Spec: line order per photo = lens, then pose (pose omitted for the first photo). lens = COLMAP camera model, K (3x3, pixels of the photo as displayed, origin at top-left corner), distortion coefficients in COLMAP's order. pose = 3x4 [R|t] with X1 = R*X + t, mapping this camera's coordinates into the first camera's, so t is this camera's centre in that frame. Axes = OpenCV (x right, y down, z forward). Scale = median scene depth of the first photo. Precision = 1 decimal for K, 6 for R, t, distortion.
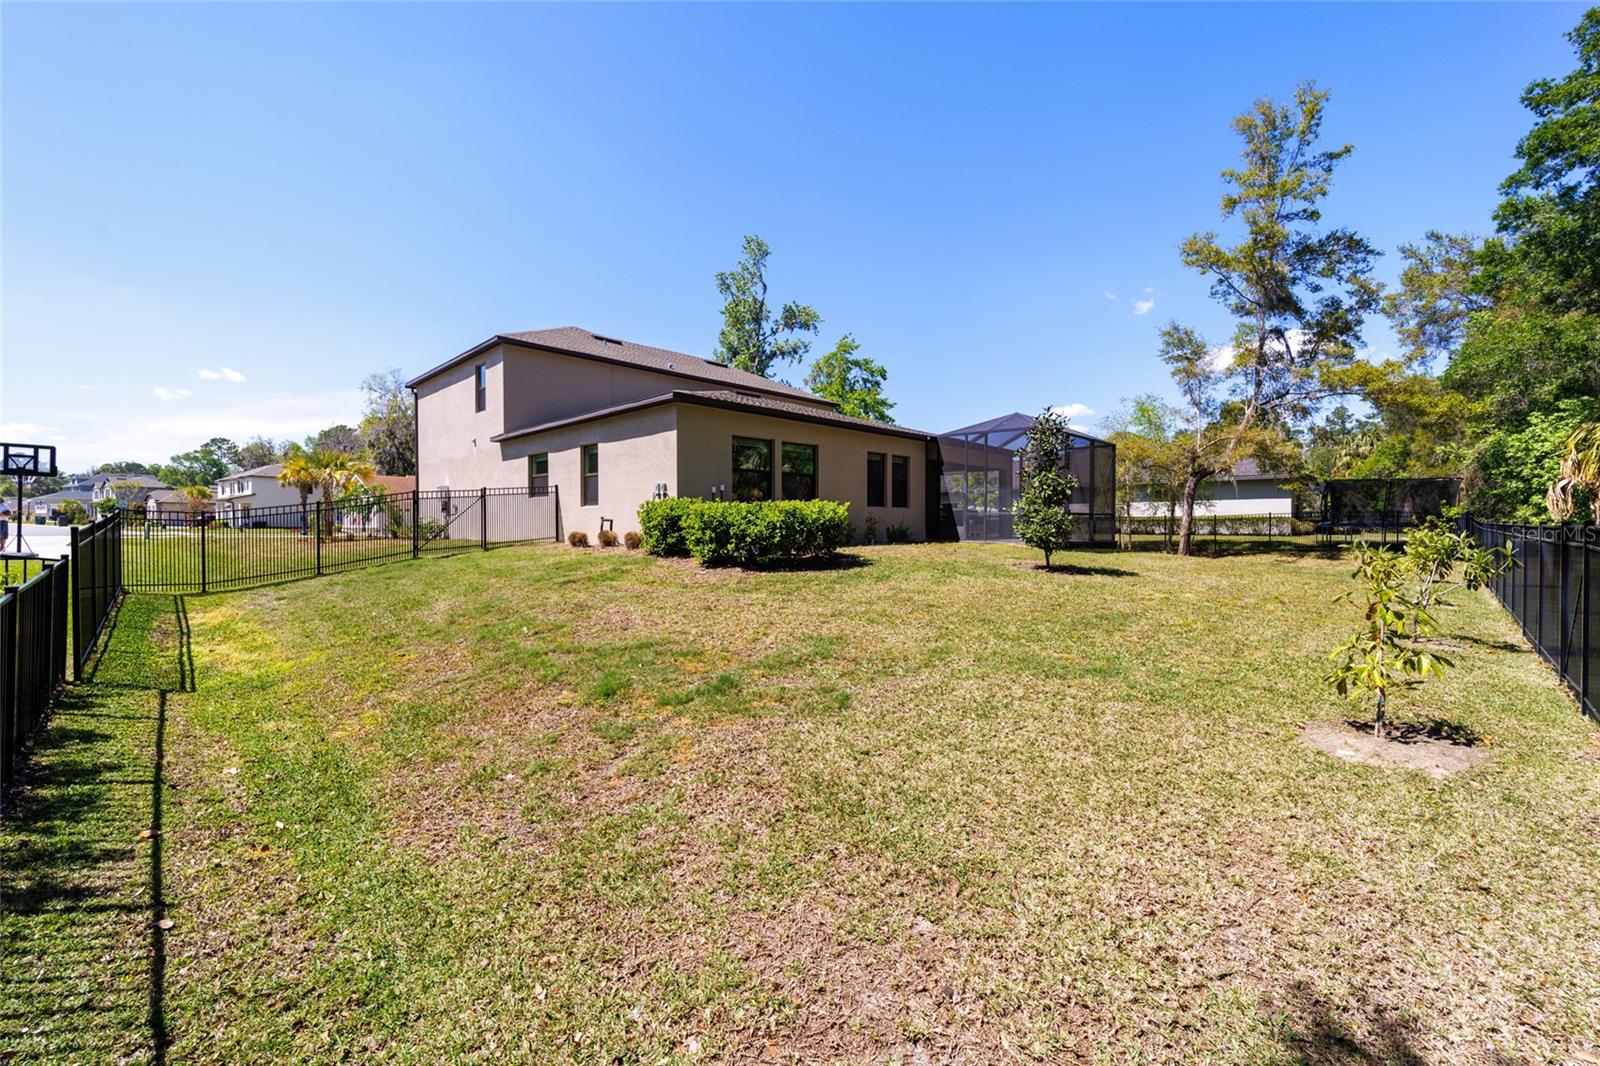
lens RADIAL K [[637.1, 0, 801.0], [0, 637.1, 531.8], [0, 0, 1]] dist [-0.002592, -0.000542]
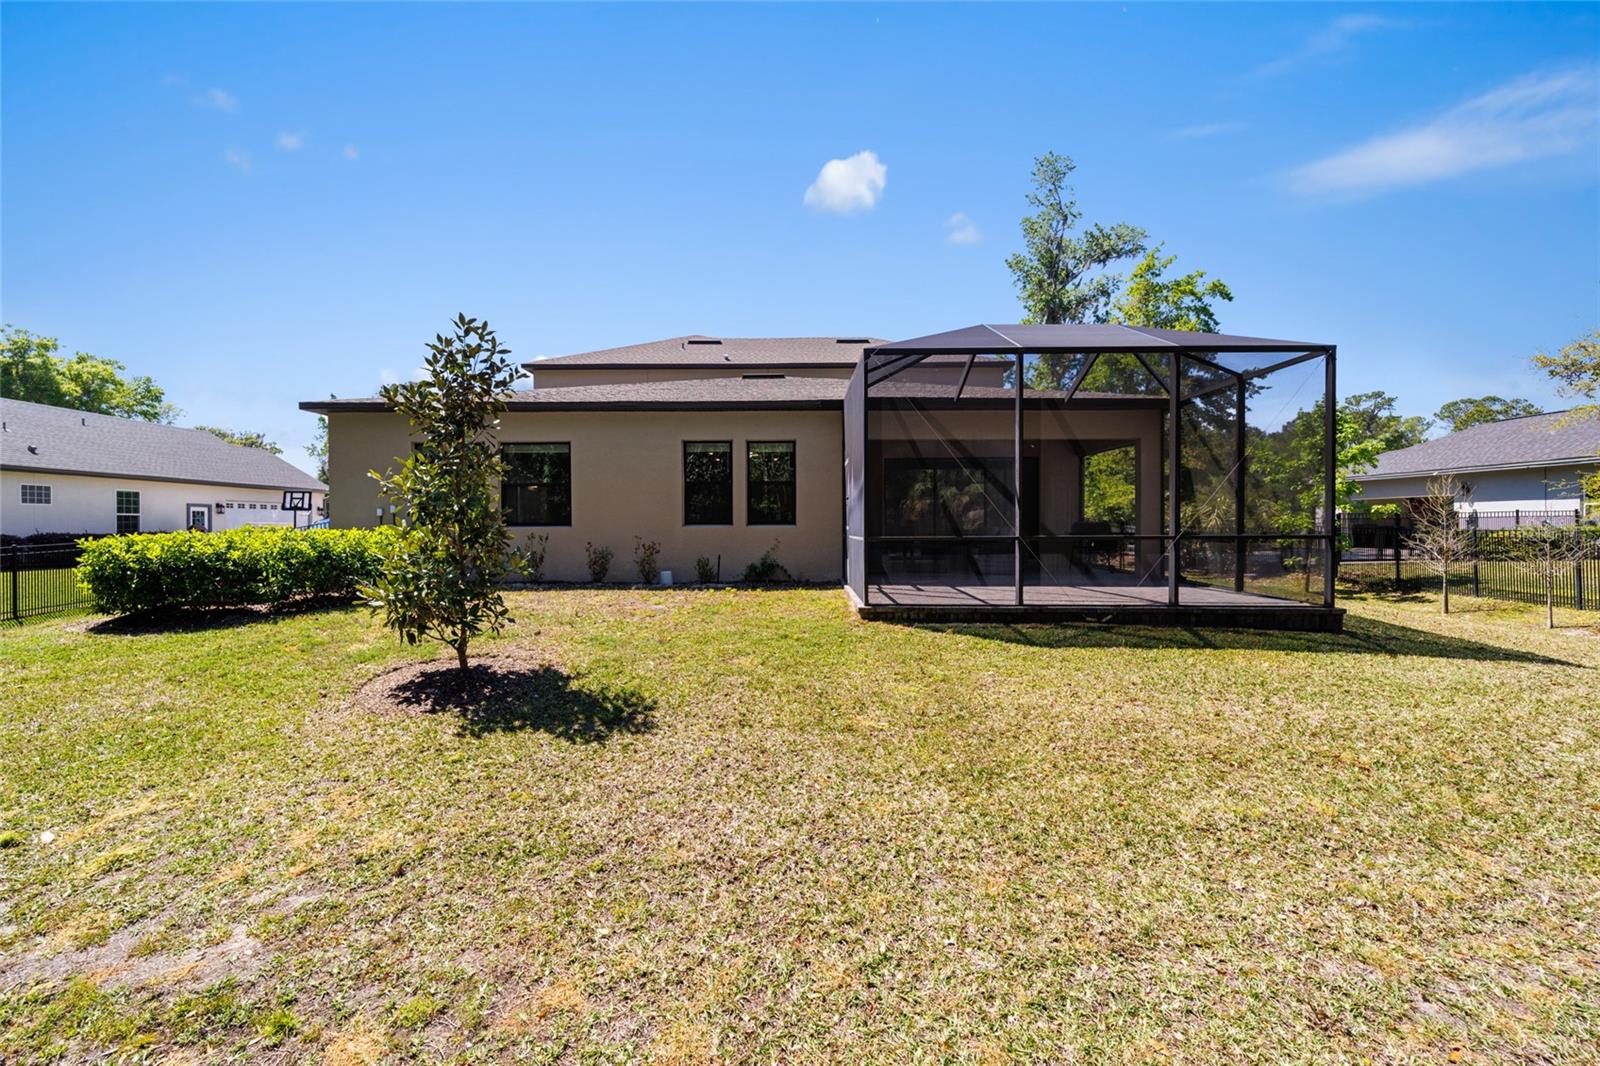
lens RADIAL K [[637.1, 0, 798.8], [0, 637.1, 523.6], [0, 0, 1]] dist [-0.002592, -0.000542]
pose [[0.691705, -0.003788, -0.722170, 0.525477], [-0.007185, 0.999901, -0.012126, -0.029512], [0.722144, 0.013576, 0.691609, 0.525421]]
